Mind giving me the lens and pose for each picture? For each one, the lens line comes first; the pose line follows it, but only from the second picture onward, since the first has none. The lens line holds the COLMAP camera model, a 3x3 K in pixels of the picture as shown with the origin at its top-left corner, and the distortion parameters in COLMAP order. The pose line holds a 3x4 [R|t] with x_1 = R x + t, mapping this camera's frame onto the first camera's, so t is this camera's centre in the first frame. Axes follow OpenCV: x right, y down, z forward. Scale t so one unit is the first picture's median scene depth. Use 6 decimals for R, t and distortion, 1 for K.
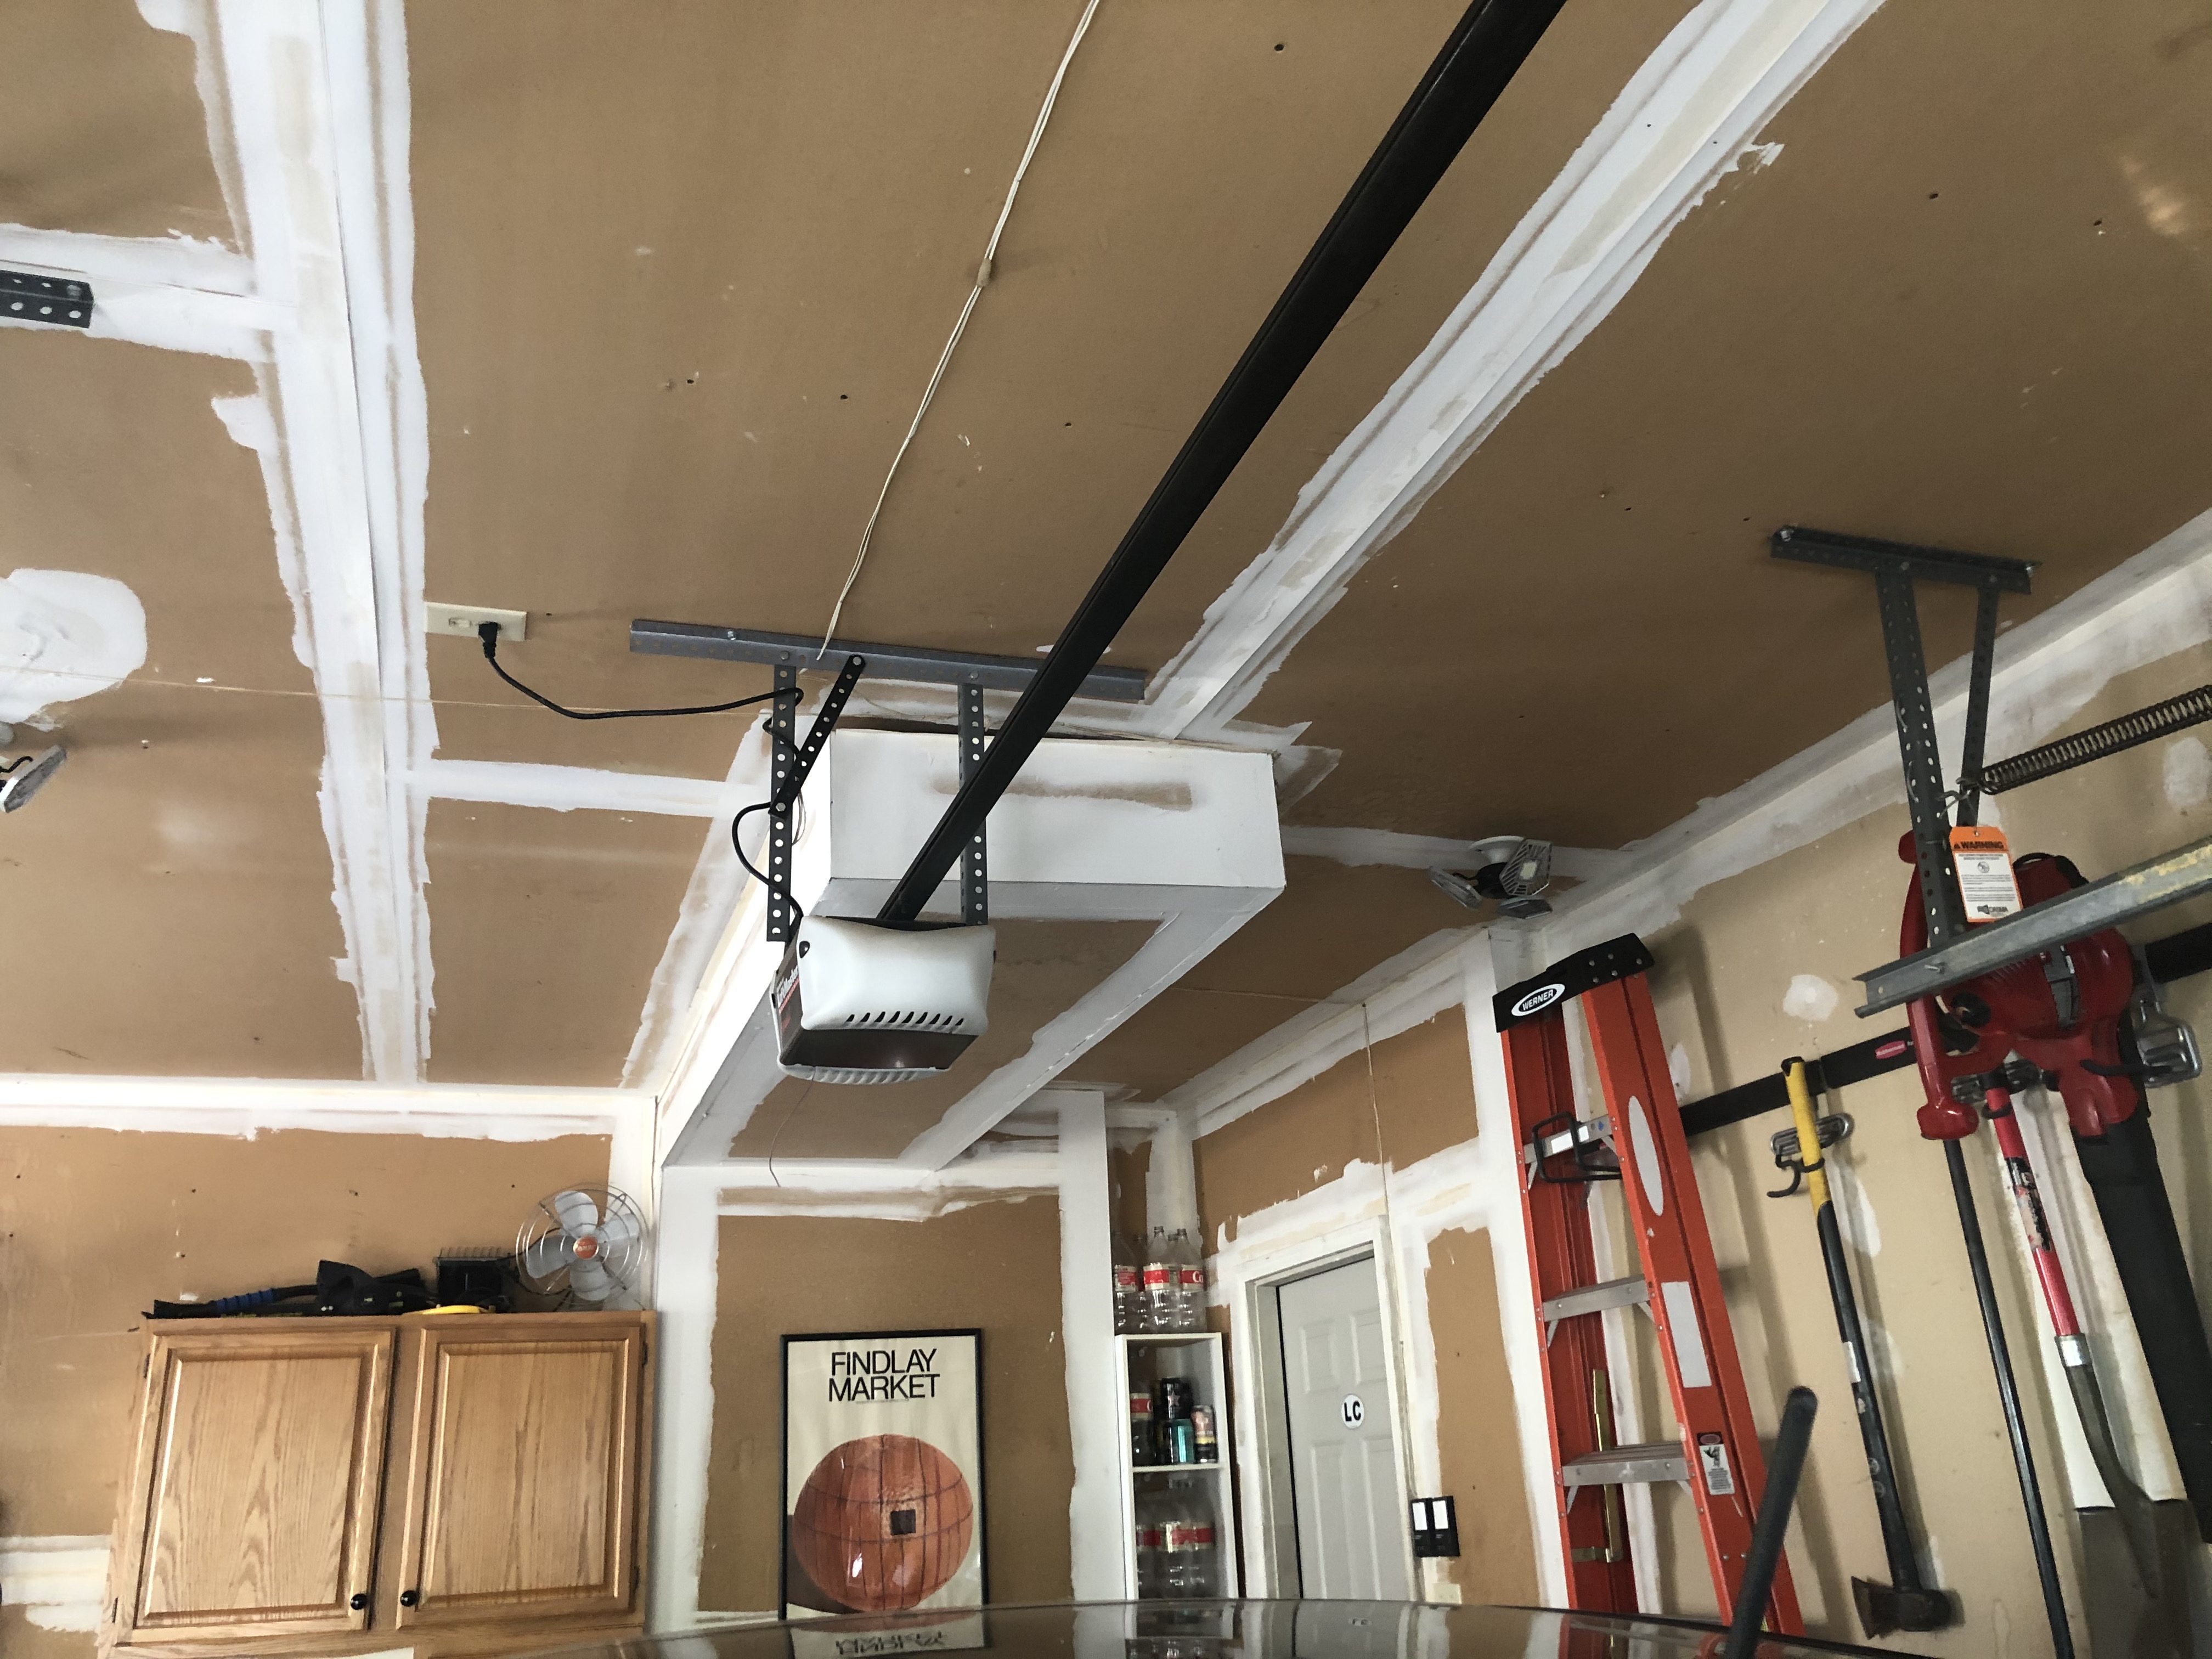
lens RADIAL K [[1809.0, 0, 1105.1], [0, 1809.0, 831.6], [0, 0, 1]] dist [0.025468, -0.033049]
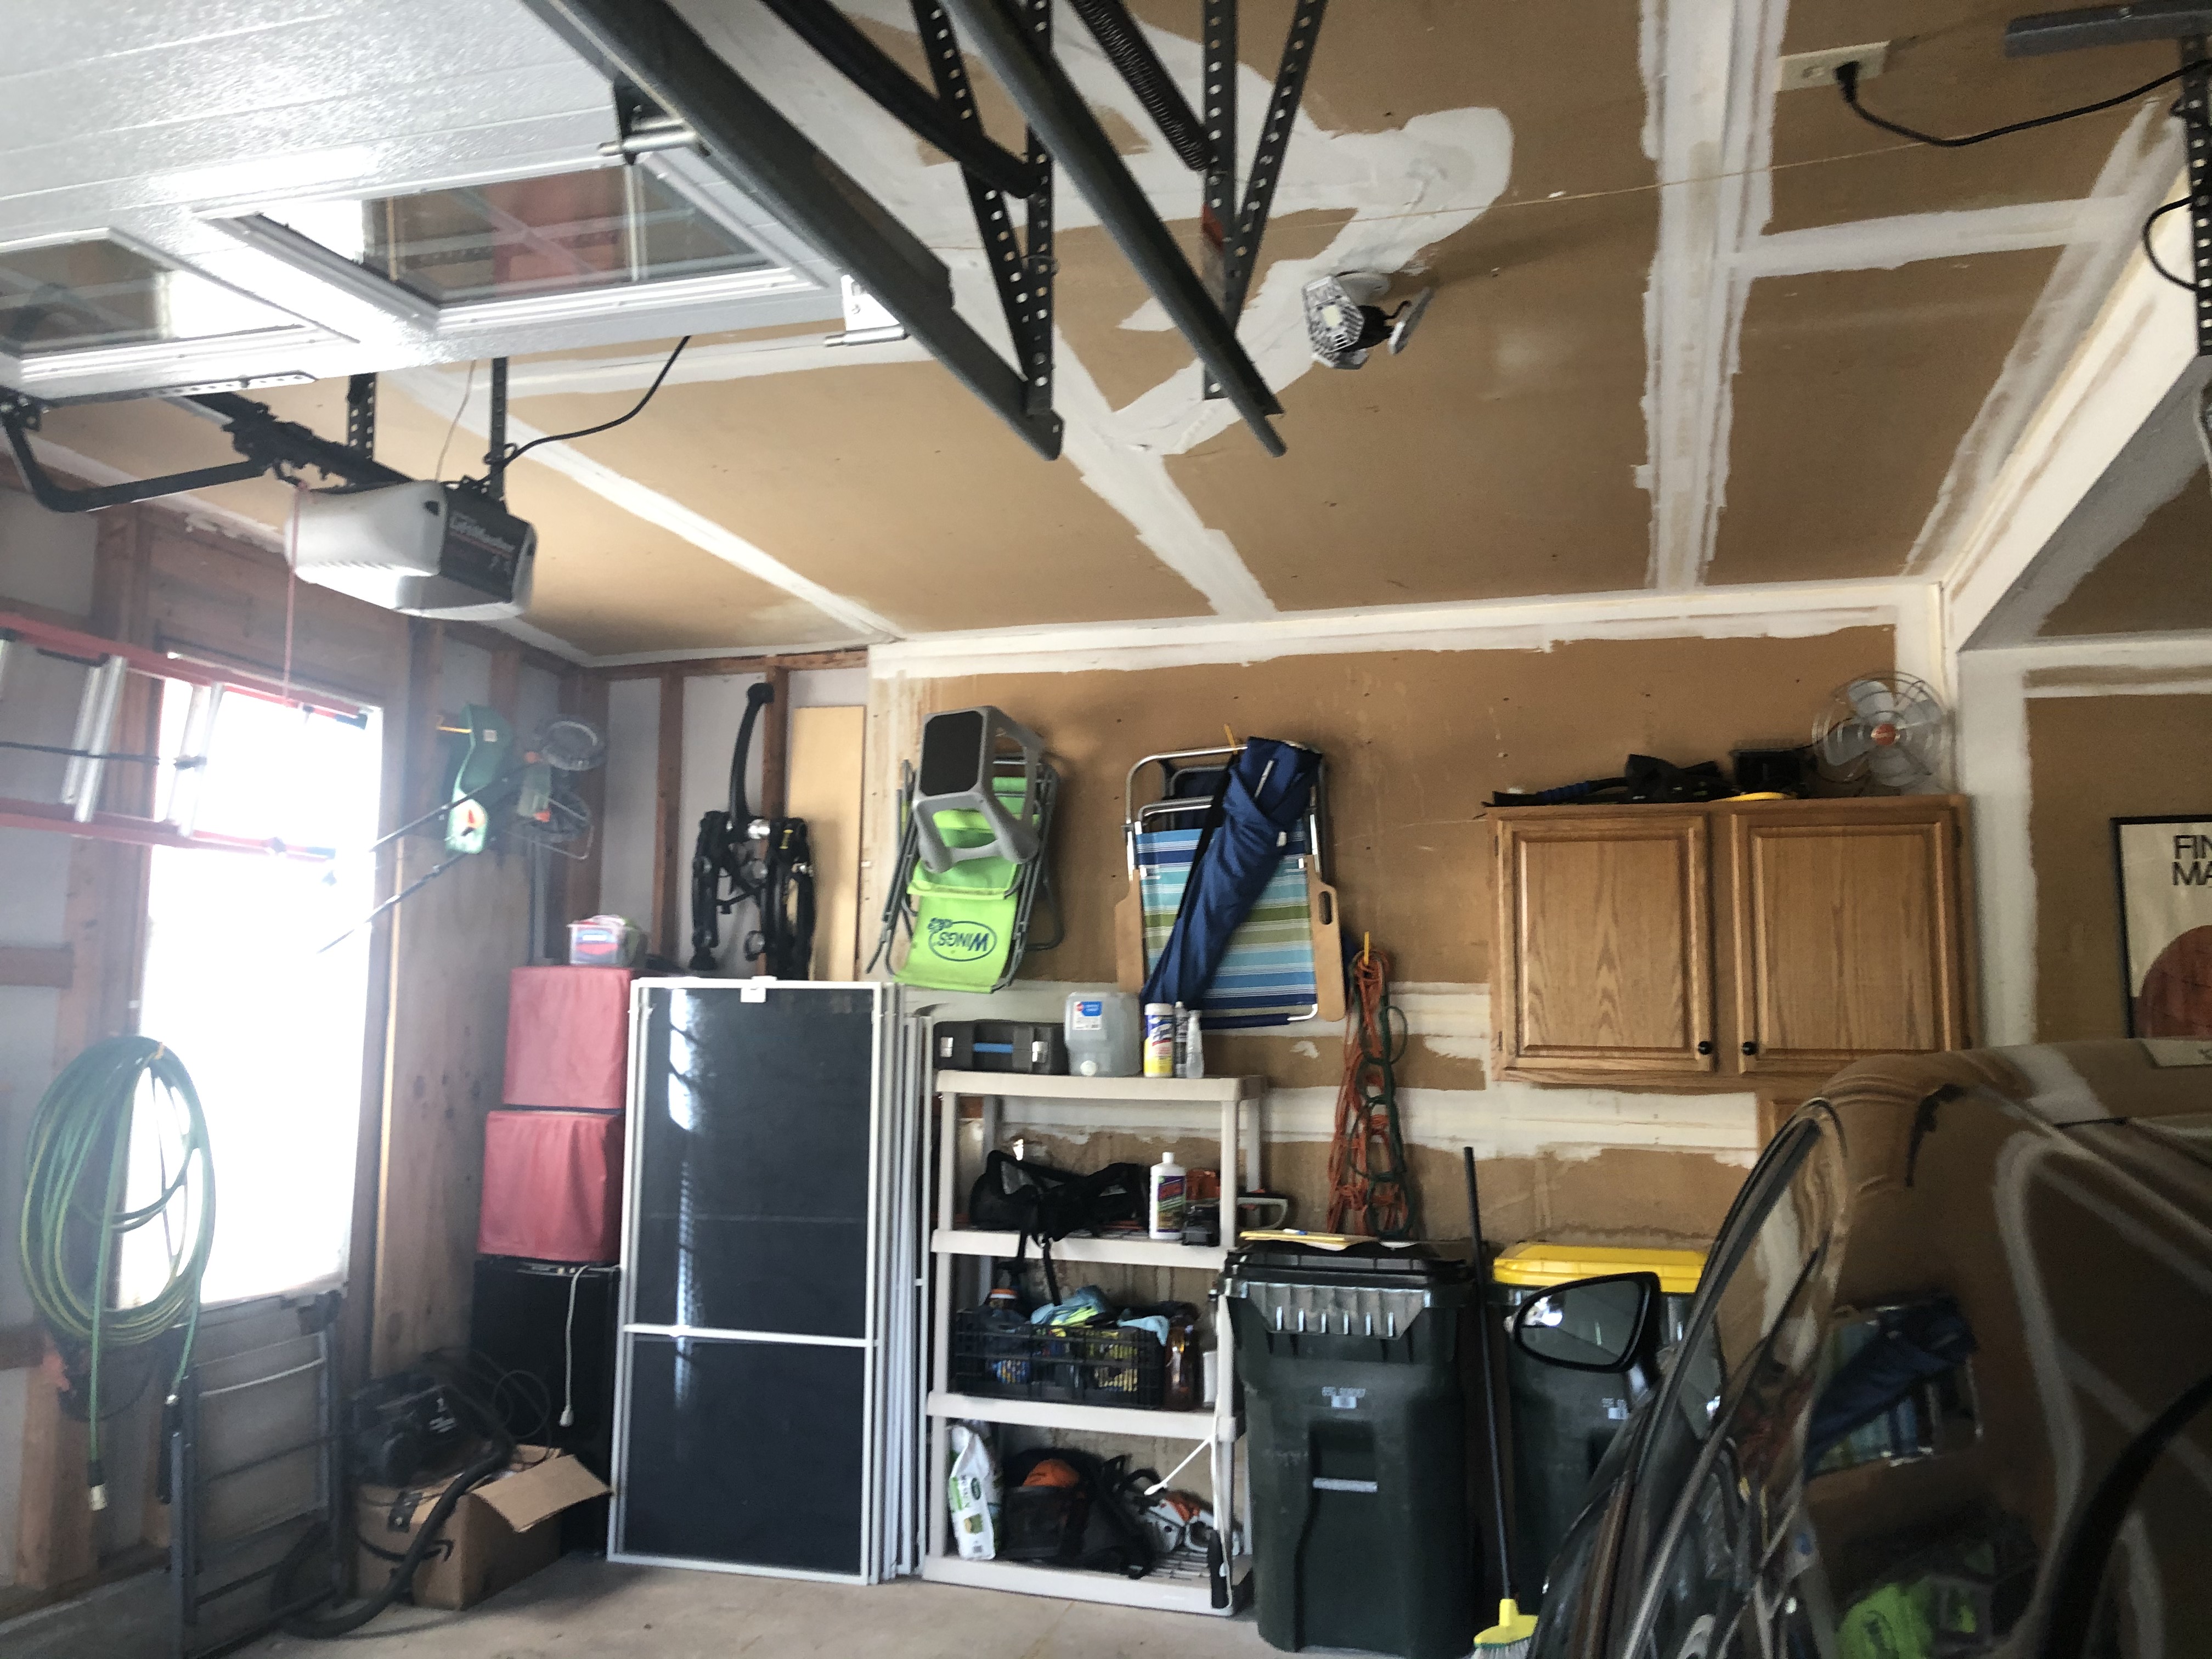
lens RADIAL K [[1809.0, 0, 1105.1], [0, 1809.0, 831.6], [0, 0, 1]] dist [0.025468, -0.033049]
pose [[0.810320, -0.006682, -0.585949, -0.055715], [0.155693, 0.966450, 0.204291, 0.011265], [0.564925, -0.256769, 0.784174, -0.044848]]
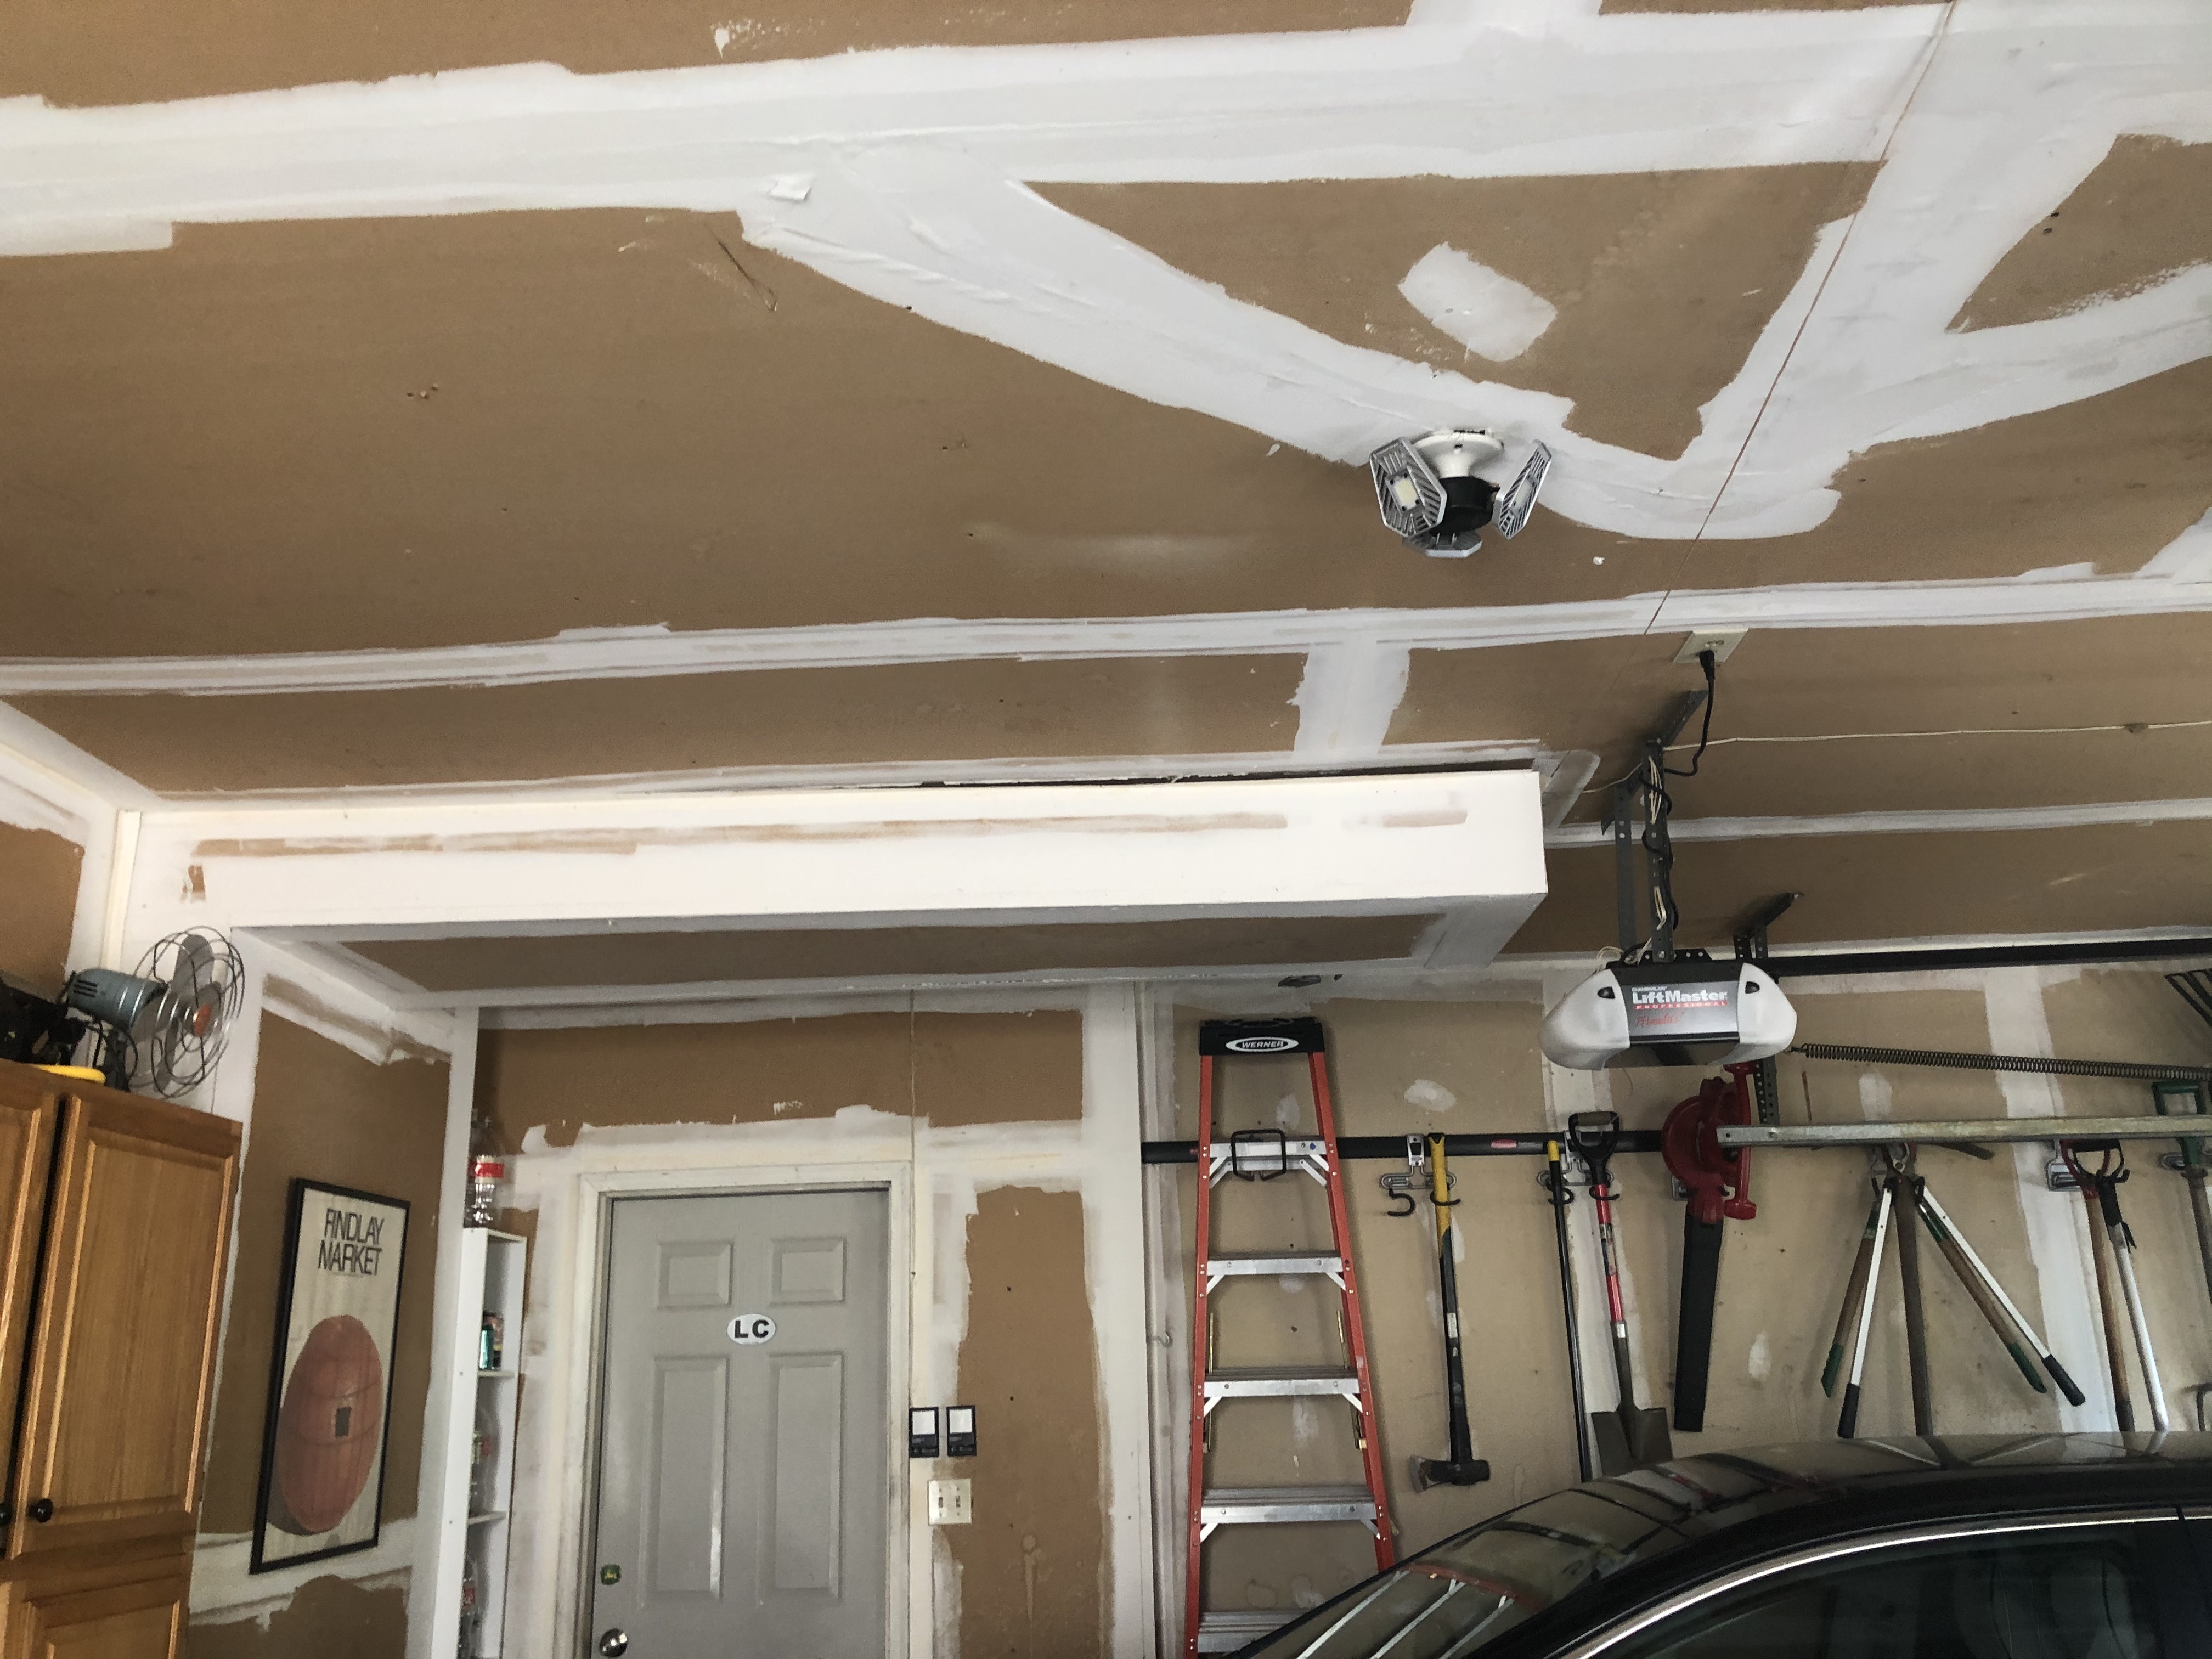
lens RADIAL K [[1764.8, 0, 1064.0], [0, 1764.8, 821.6], [0, 0, 1]] dist [0.074894, -0.110583]
pose [[0.381843, 0.321631, 0.866458, -0.891840], [-0.319144, 0.925714, -0.202981, 0.221132], [-0.867377, -0.199018, 0.456124, 0.474872]]
